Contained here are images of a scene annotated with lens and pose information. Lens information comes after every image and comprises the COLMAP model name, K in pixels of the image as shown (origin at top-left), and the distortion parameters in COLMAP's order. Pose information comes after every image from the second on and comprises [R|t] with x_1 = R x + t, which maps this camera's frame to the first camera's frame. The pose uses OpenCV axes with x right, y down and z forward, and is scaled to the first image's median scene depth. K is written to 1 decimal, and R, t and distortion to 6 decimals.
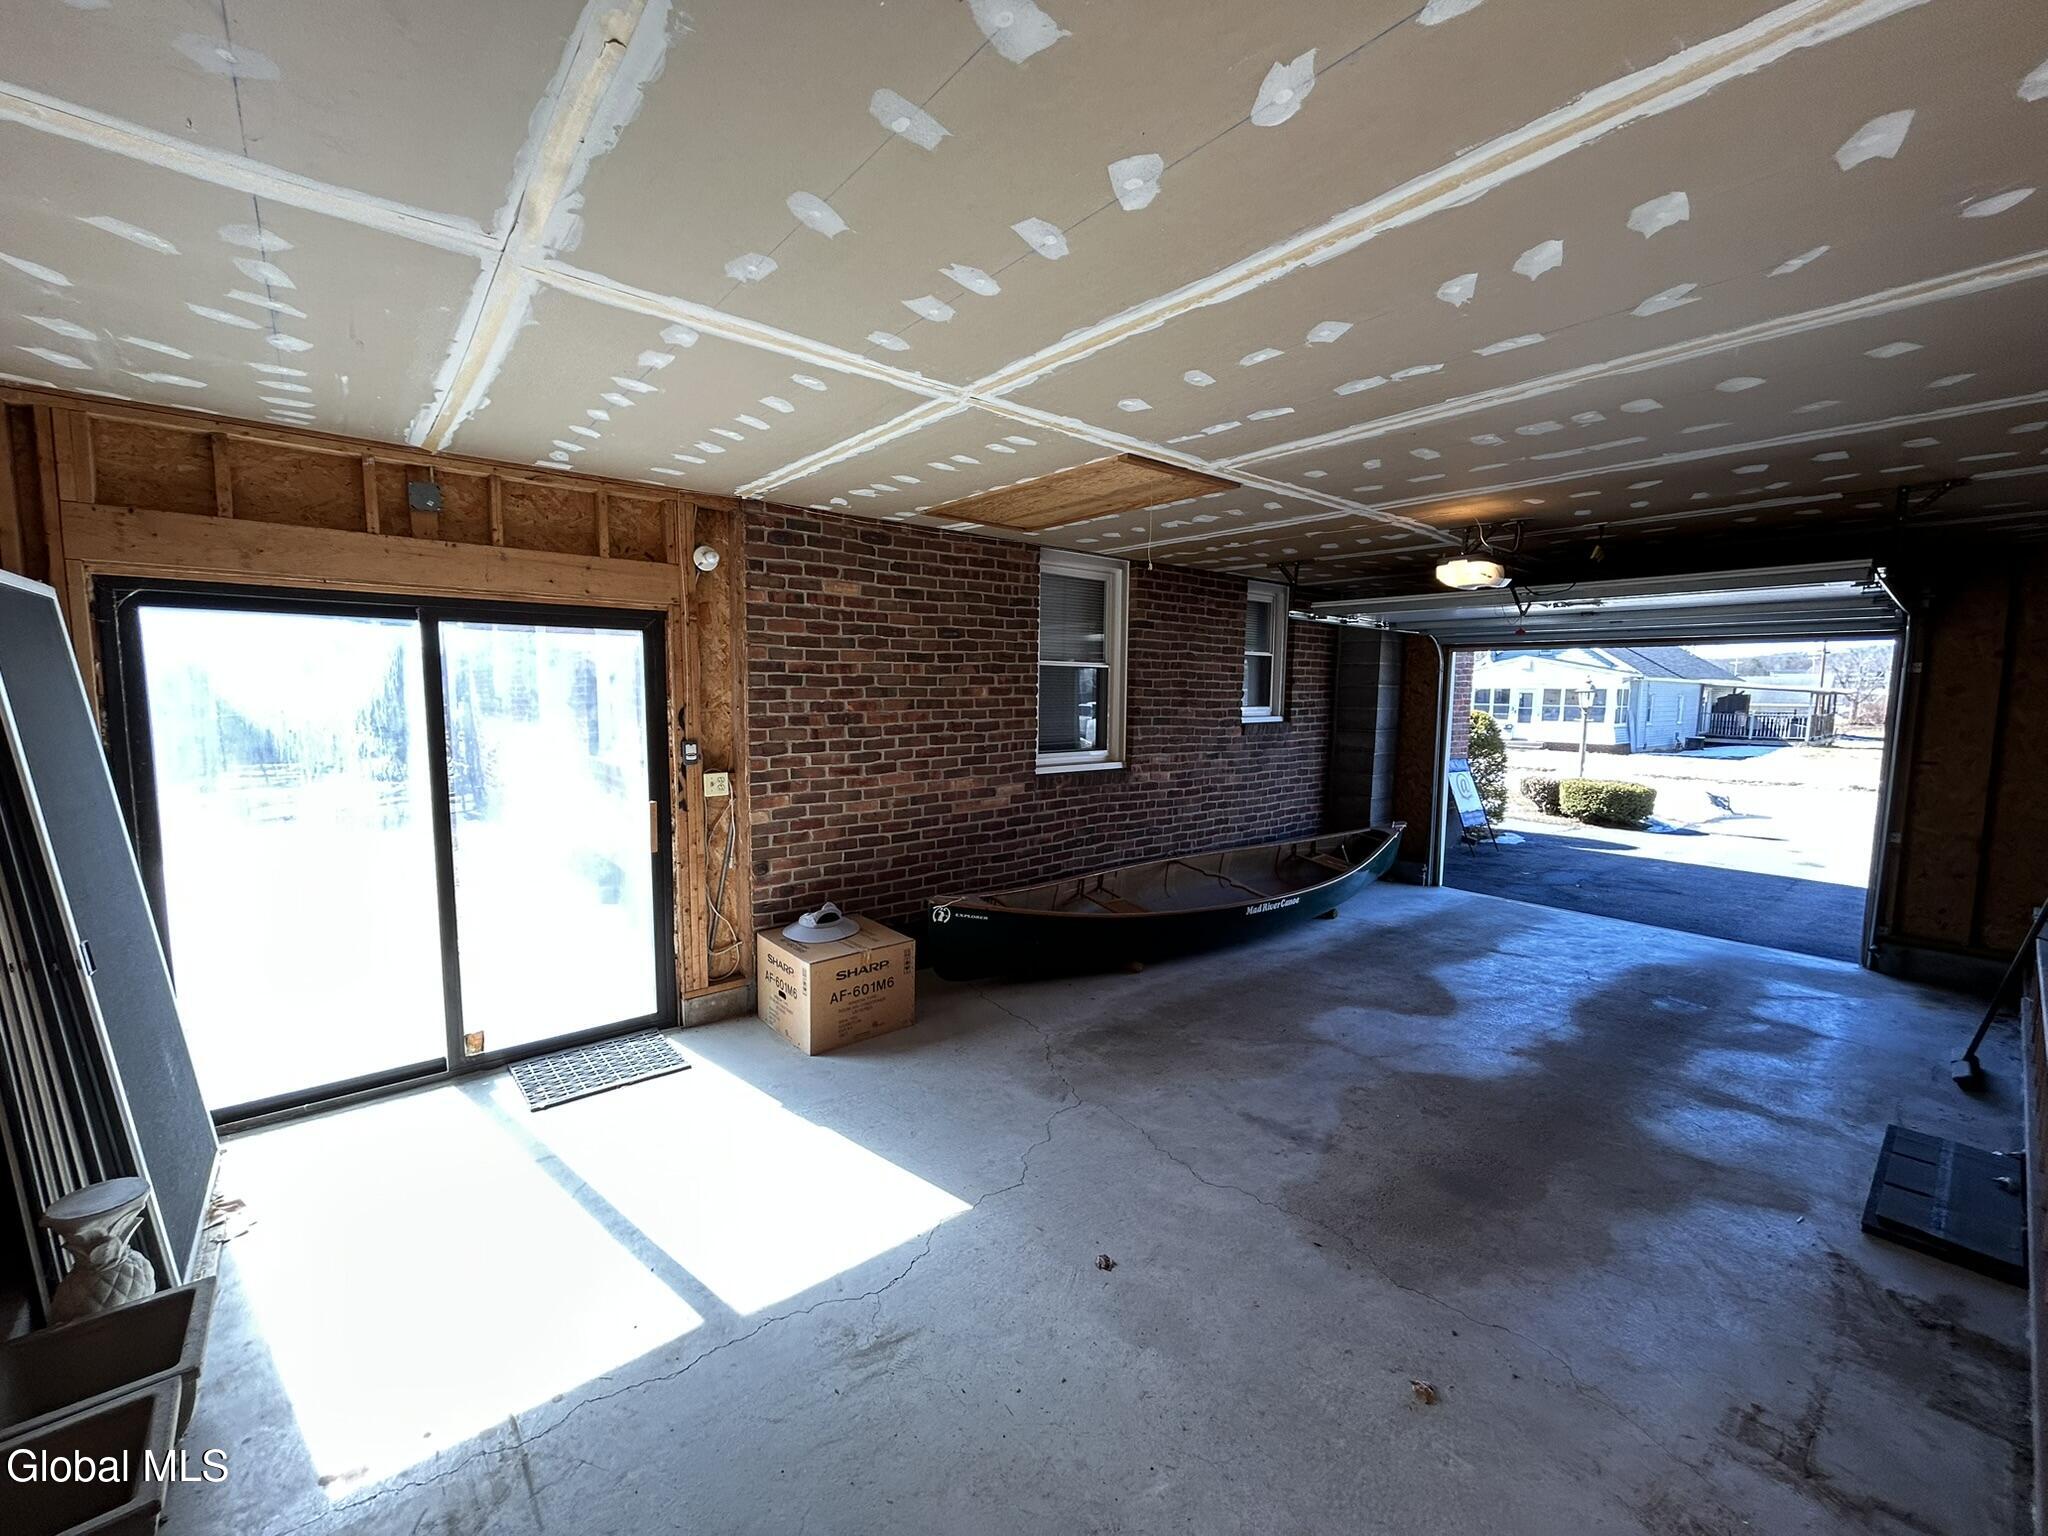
lens RADIAL K [[819.6, 0, 1015.8], [0, 819.6, 770.9], [0, 0, 1]] dist [0.001309, 0.000373]
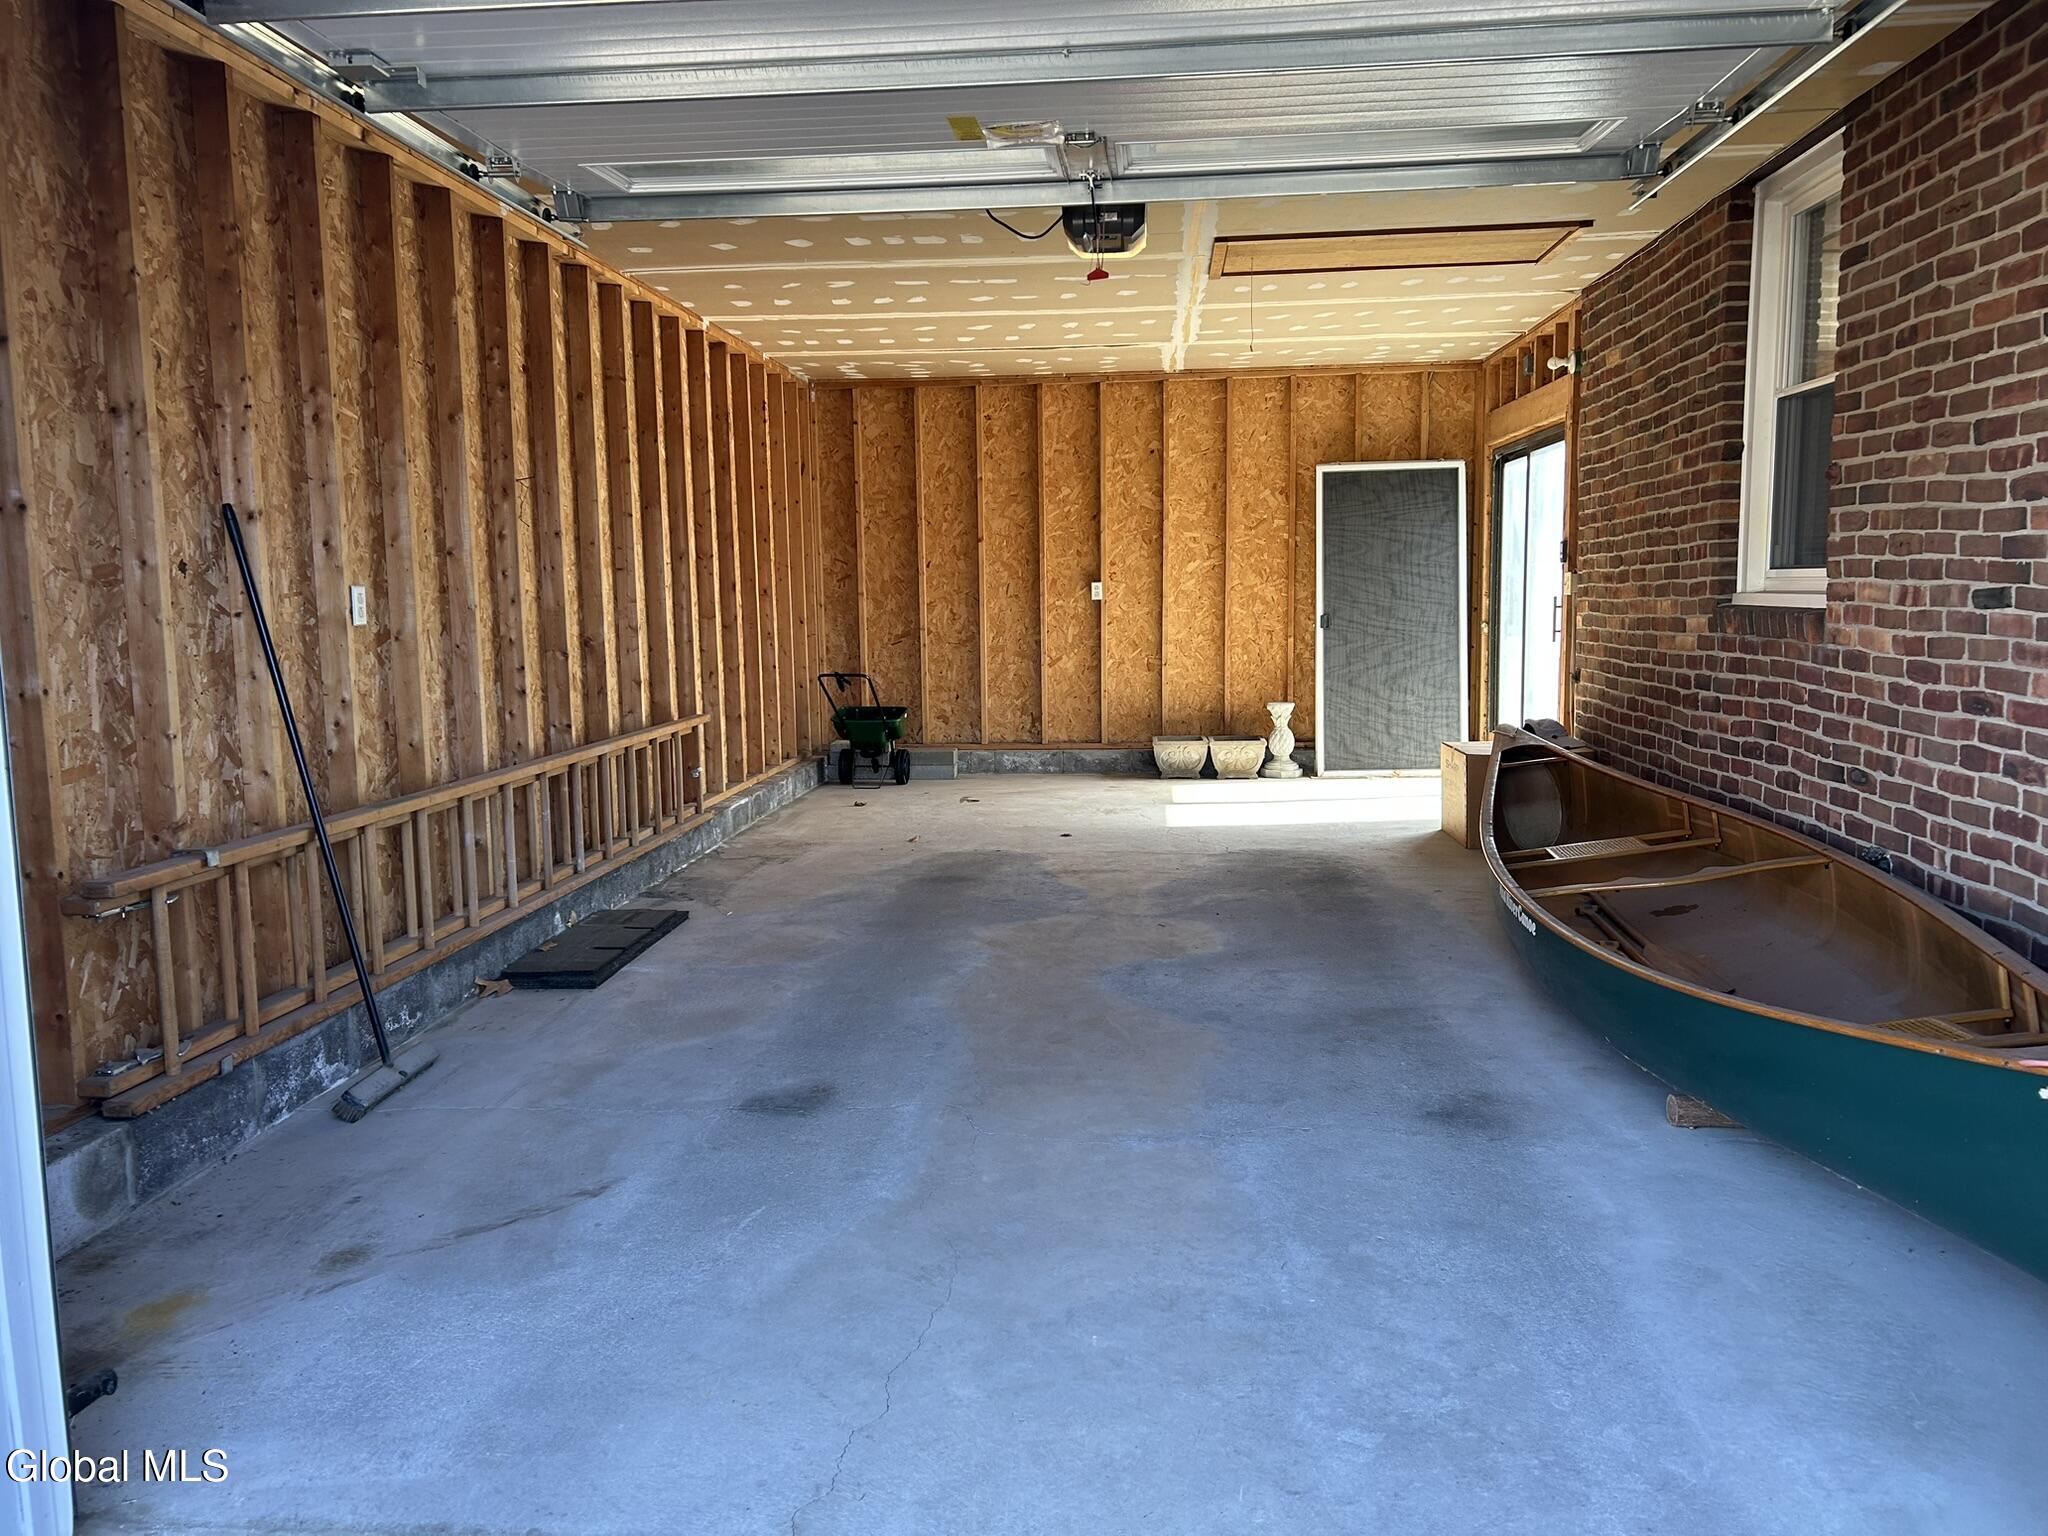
lens RADIAL K [[1565.1, 0, 1022.9], [0, 1565.1, 769.6], [0, 0, 1]] dist [0.001042, -0.000070]
pose [[-0.700893, 0.084665, -0.708224, 0.959503], [-0.060361, 0.982328, 0.177169, -0.038320], [0.710708, 0.166926, -0.683396, 1.202690]]
